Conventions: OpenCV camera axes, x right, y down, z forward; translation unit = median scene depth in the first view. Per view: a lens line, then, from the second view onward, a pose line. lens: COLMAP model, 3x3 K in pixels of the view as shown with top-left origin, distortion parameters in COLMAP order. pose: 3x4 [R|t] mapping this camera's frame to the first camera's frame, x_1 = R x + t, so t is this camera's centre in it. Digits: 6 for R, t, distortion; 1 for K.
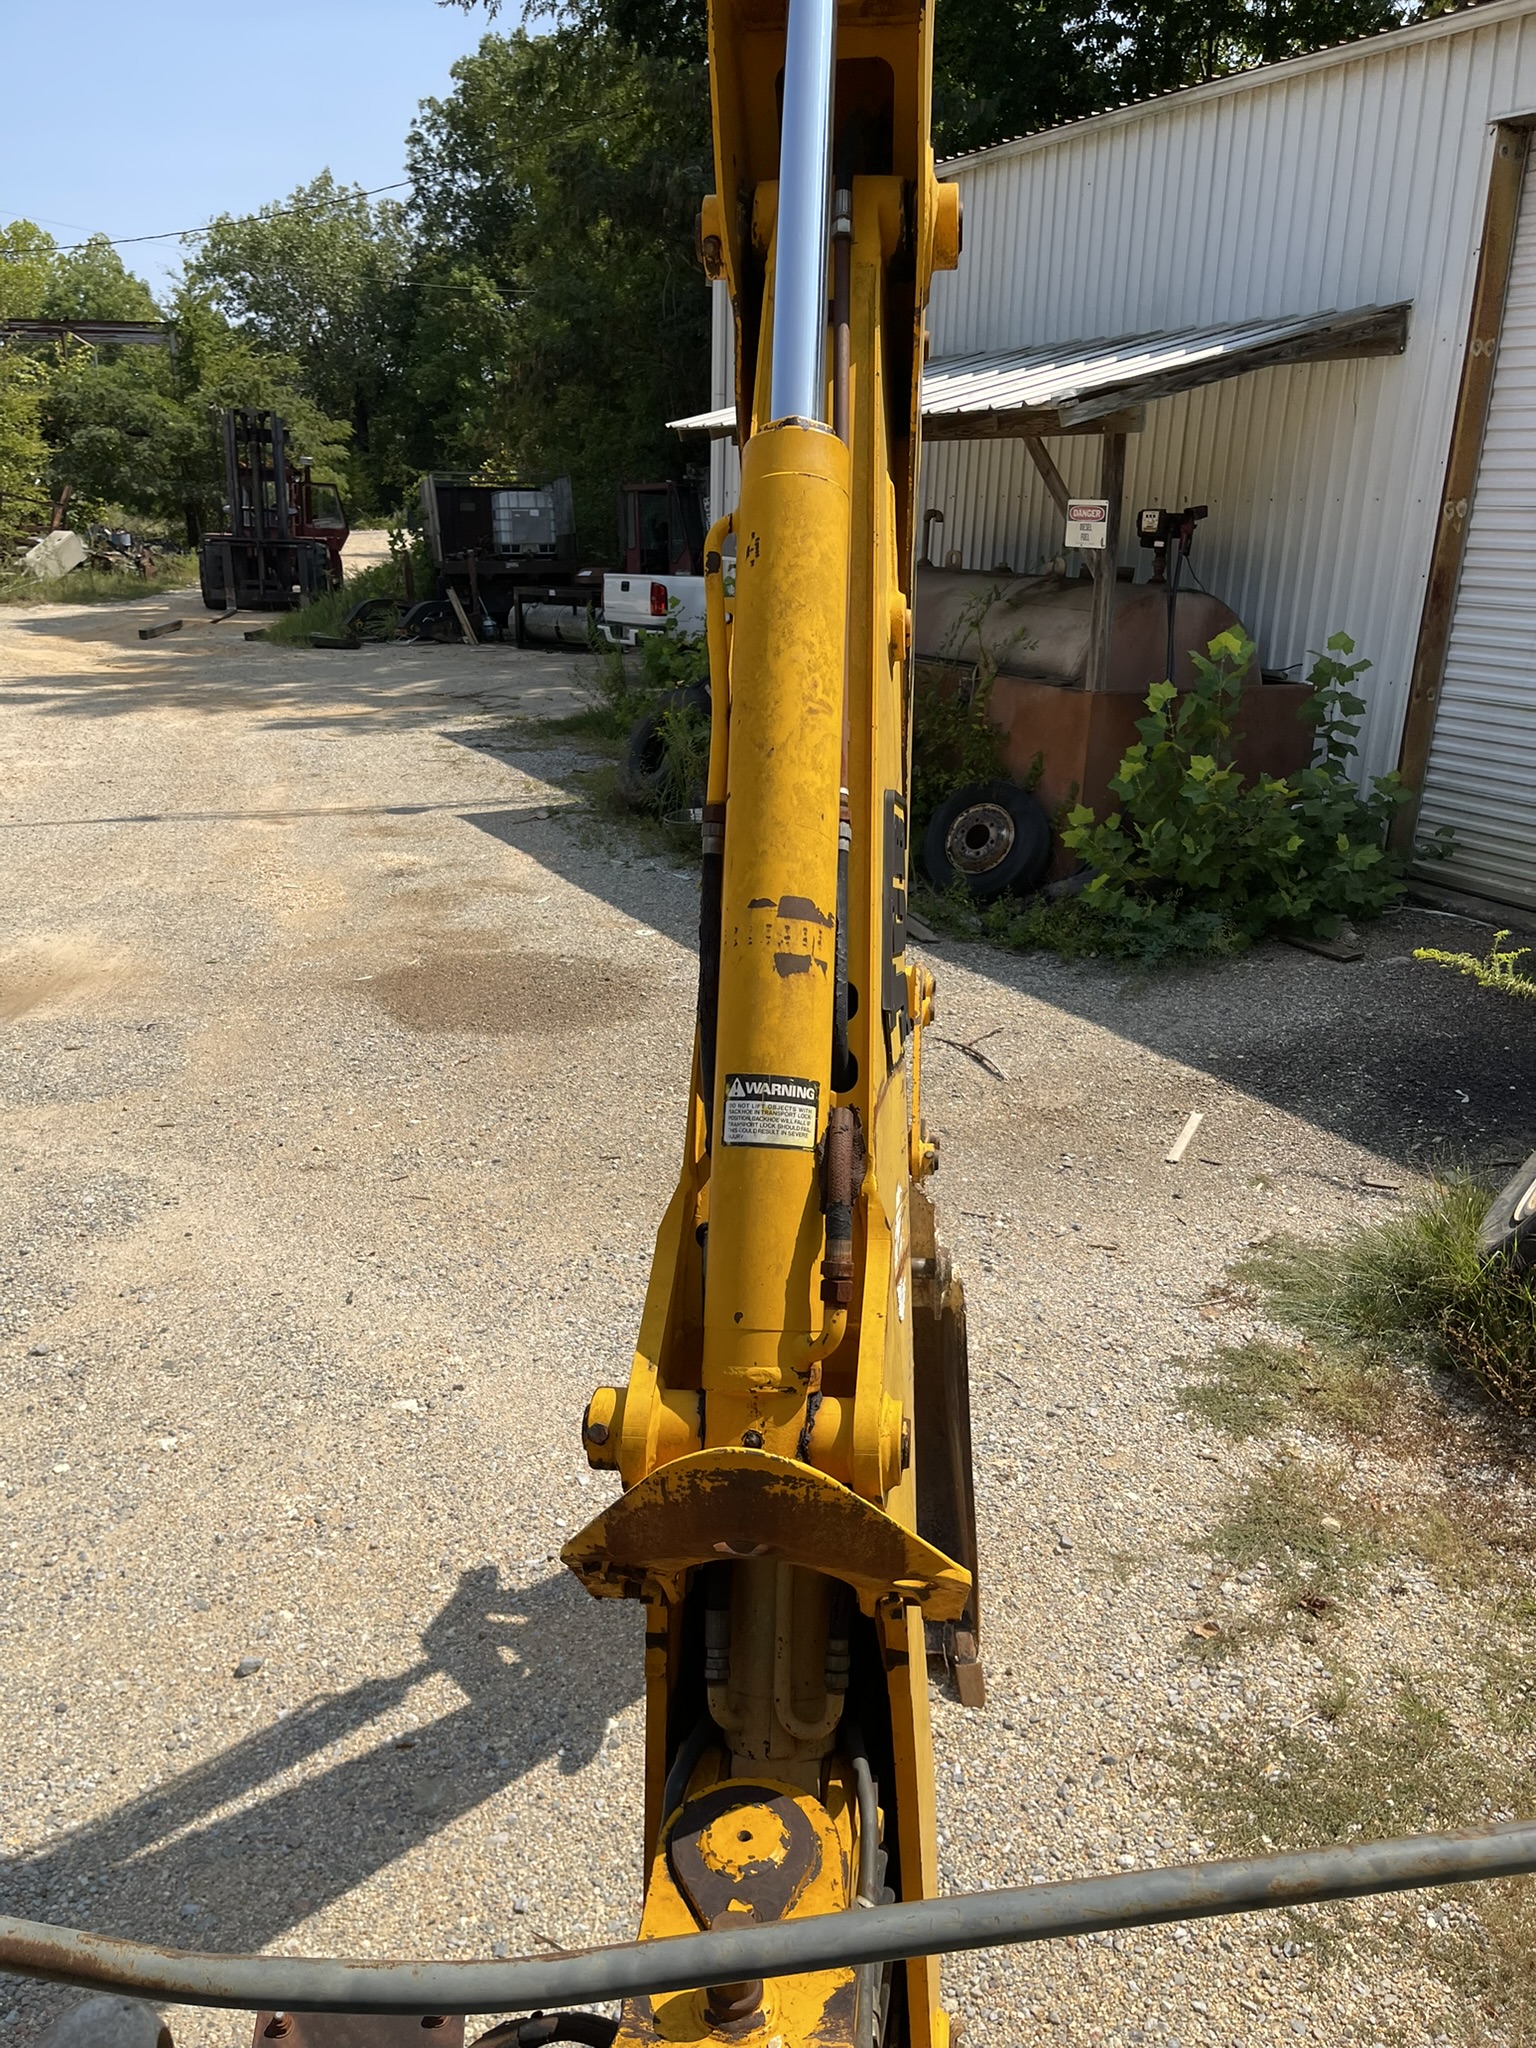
lens RADIAL K [[1555.7, 0, 779.3], [0, 1555.7, 1033.4], [0, 0, 1]] dist [0.054084, -0.074764]
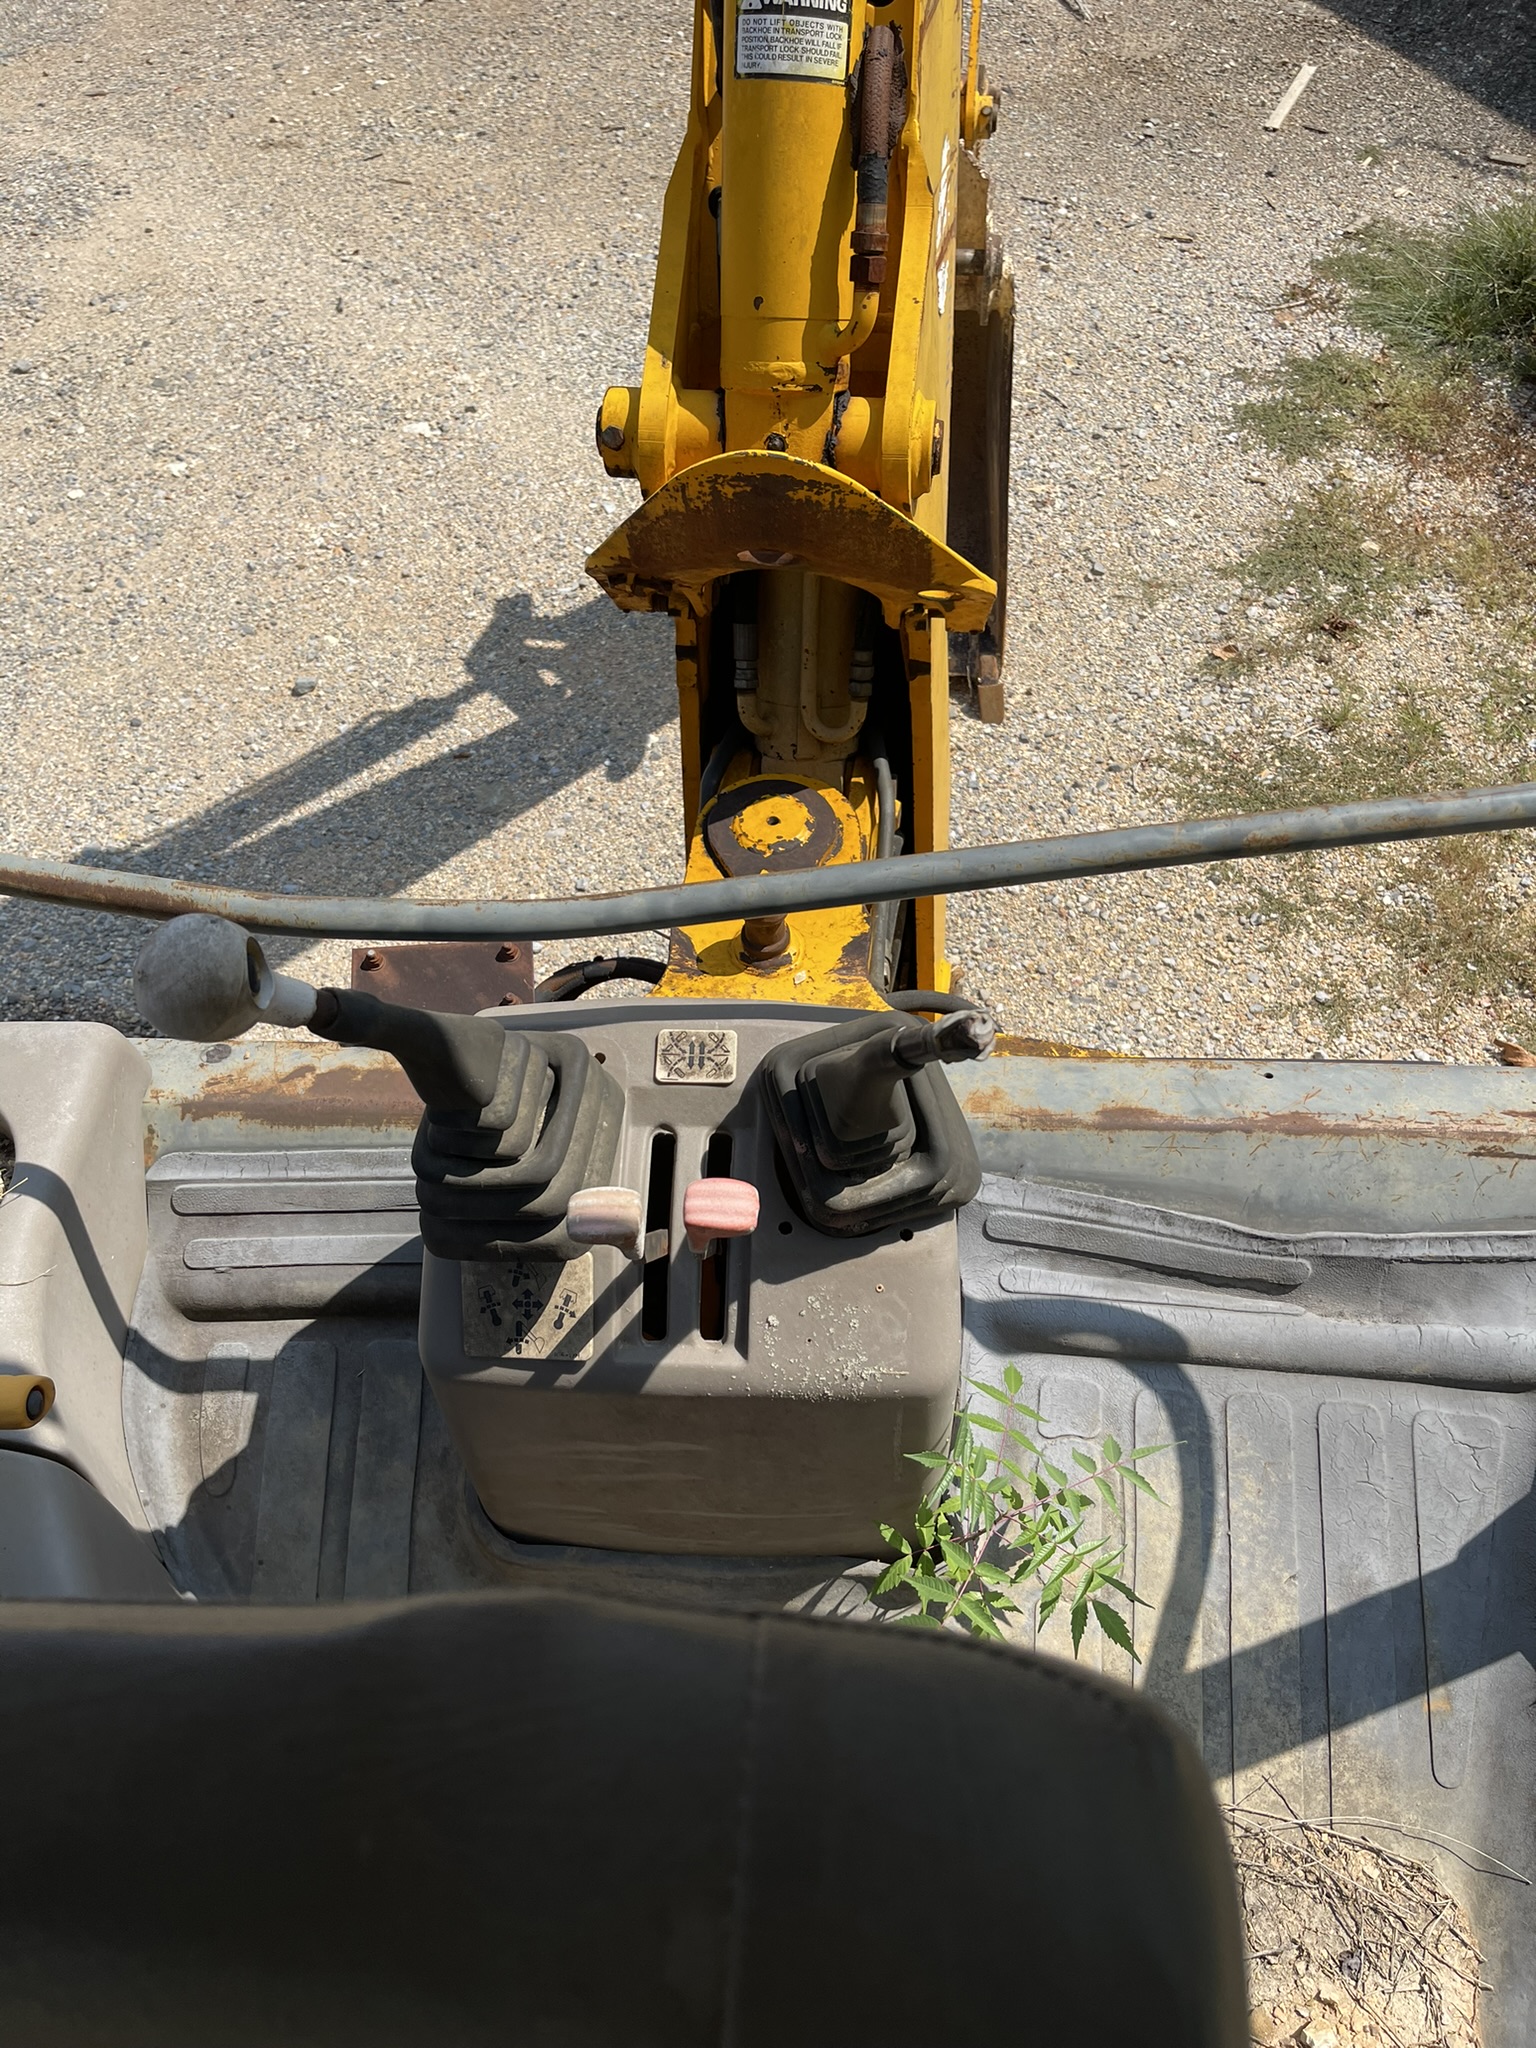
lens RADIAL K [[1558.8, 0, 785.5], [0, 1558.8, 1047.6], [0, 0, 1]] dist [0.058677, -0.078628]
pose [[0.999850, 0.001619, -0.017257, 0.001956], [0.008448, 0.823851, 0.566744, 0.007515], [0.015135, -0.566804, 0.823713, 0.002317]]
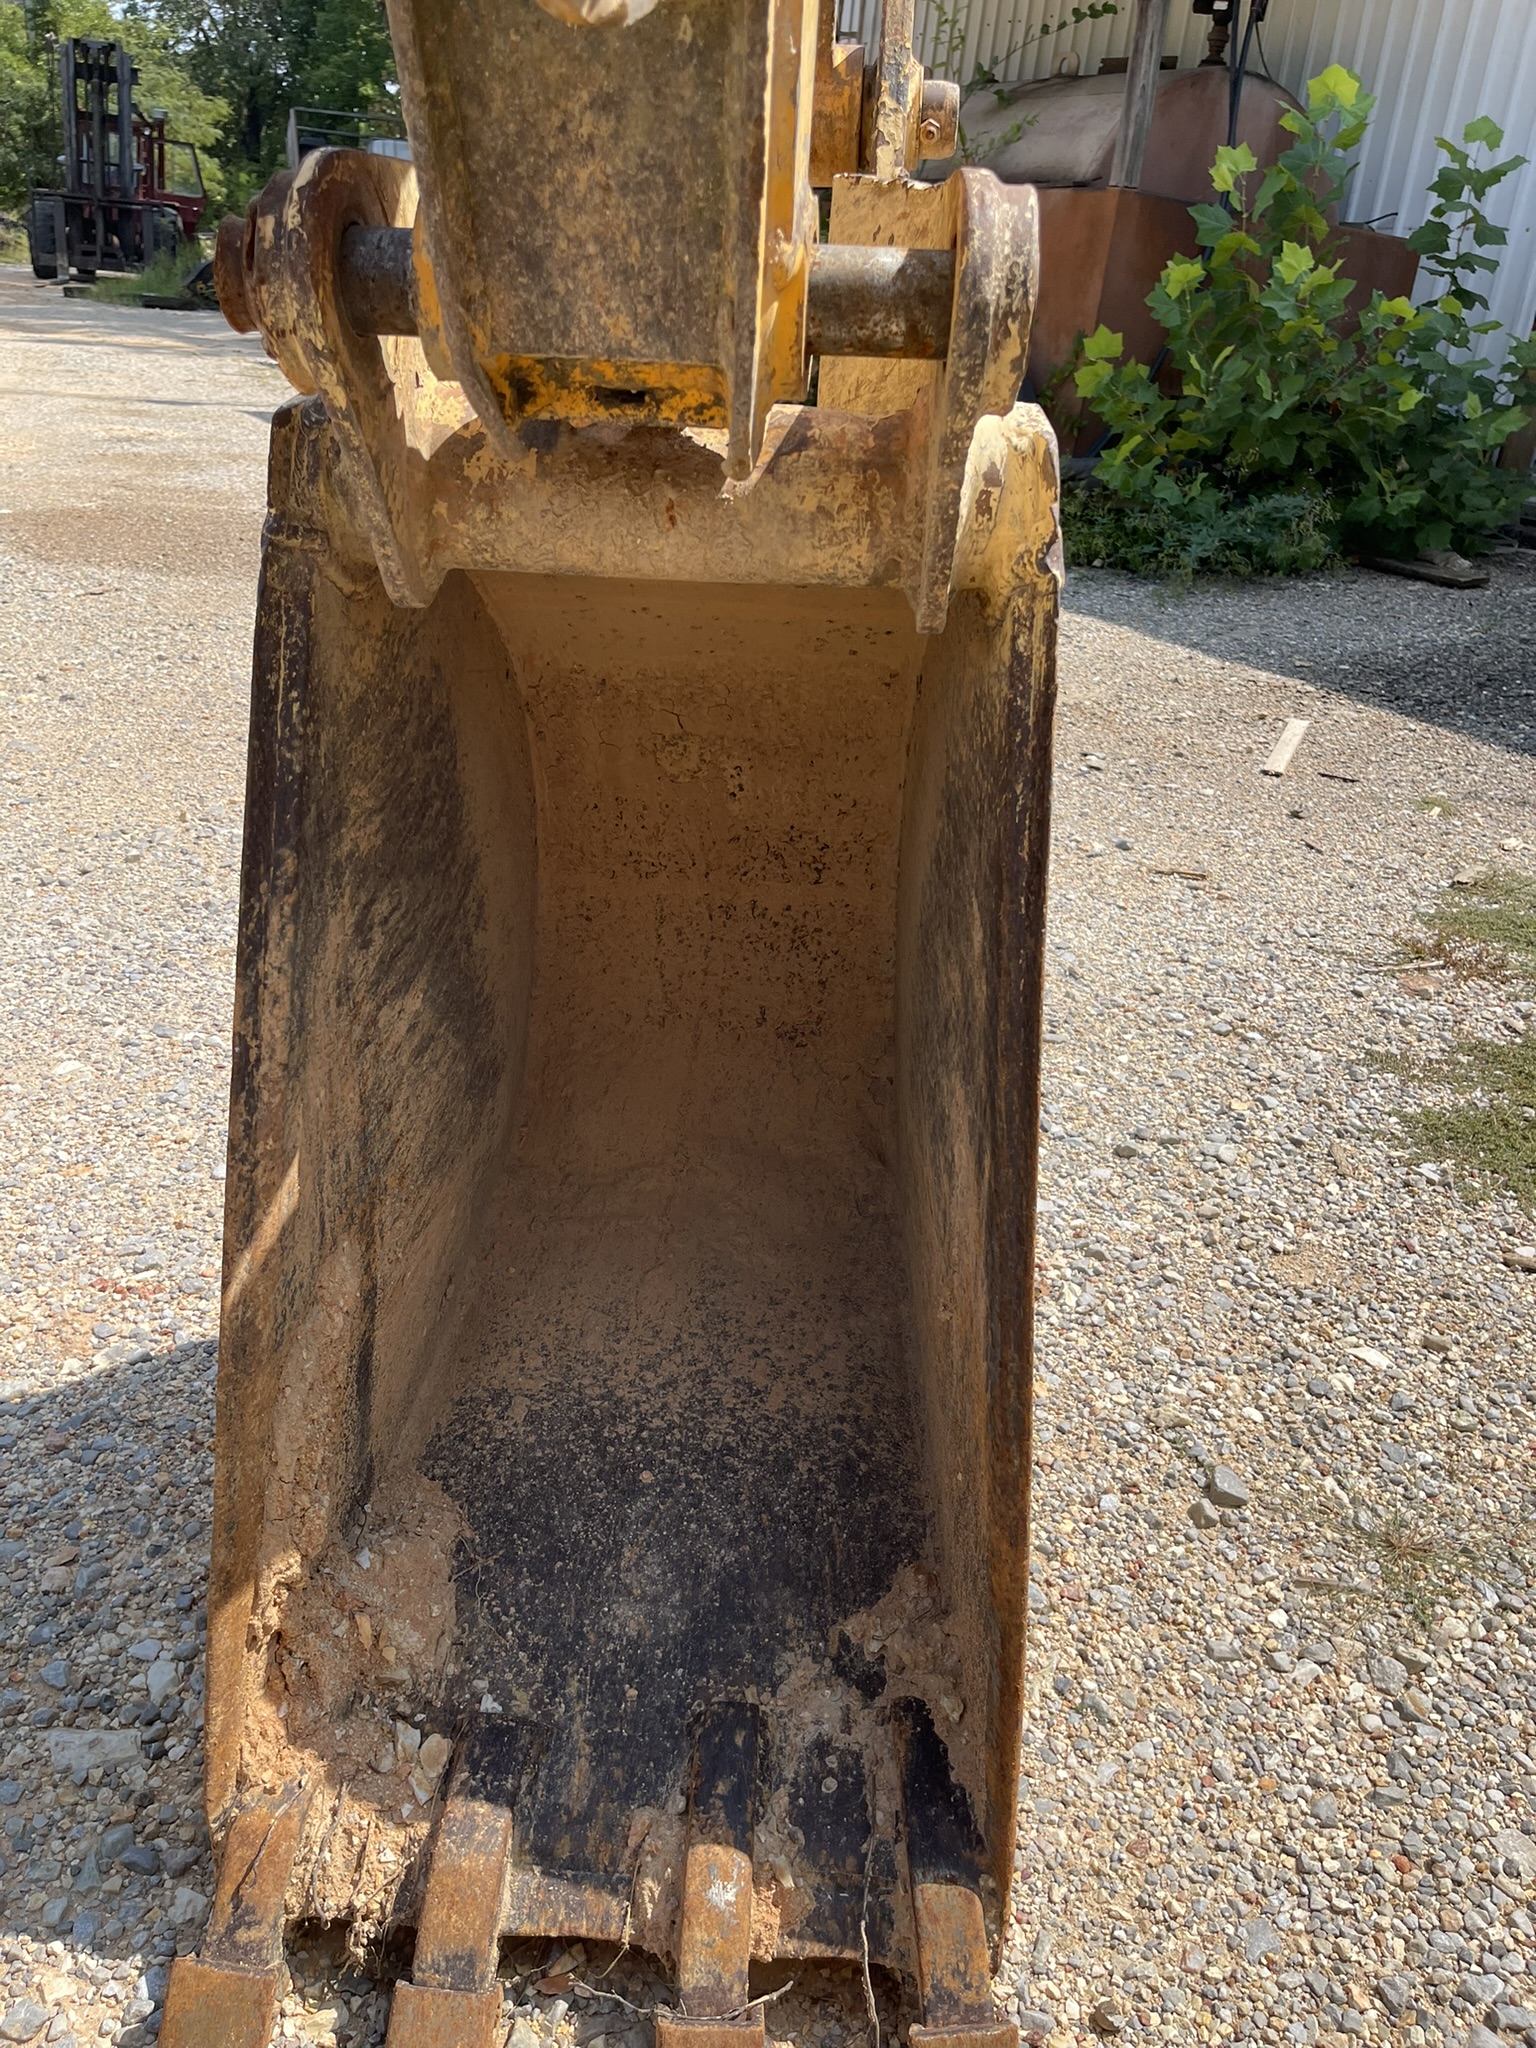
lens RADIAL K [[1519.6, 0, 768.0], [0, 1519.6, 1024.0], [0, 0, 1]] dist [0.029859, -0.065404]
pose [[0.996705, 0.054716, 0.059885, 0.052164], [-0.060439, 0.993315, 0.098348, 0.172987], [-0.054103, -0.101643, 0.993349, 0.596775]]
